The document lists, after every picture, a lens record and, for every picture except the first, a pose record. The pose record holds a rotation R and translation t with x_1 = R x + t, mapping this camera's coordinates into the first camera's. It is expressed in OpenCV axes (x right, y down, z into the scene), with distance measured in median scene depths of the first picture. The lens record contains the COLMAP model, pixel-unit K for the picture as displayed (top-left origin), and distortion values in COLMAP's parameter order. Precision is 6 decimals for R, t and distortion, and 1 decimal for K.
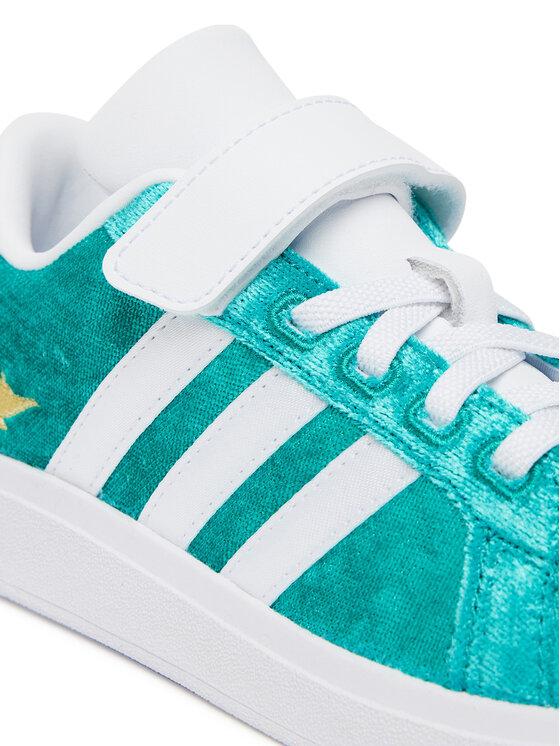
lens RADIAL K [[1361.0, 0, 280.1], [0, 1361.0, 372.1], [0, 0, 1]] dist [-0.013697, 0.000000]
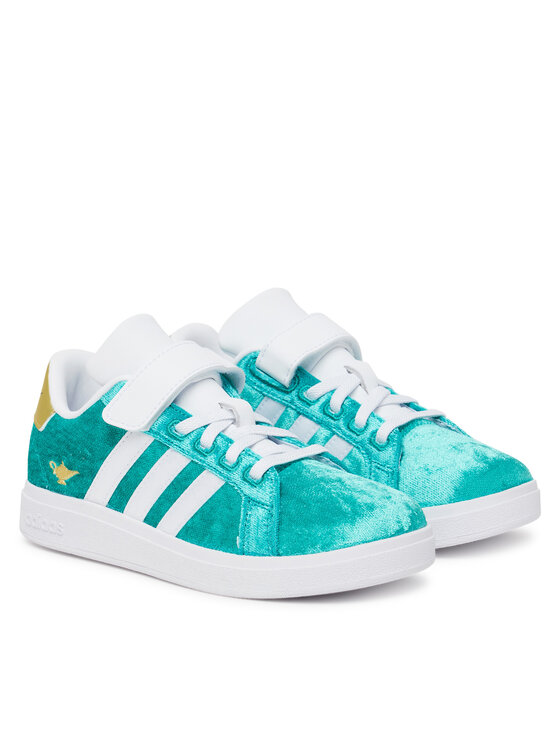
lens RADIAL K [[2202.7, 0, 279.7], [0, 2202.7, 373.5], [0, 0, 1]] dist [-0.154152, 0.000000]
pose [[0.996503, -0.083537, 0.002005, 0.210491], [0.083476, 0.994112, -0.069092, 0.164889], [0.003779, 0.069018, 0.997608, -3.270066]]
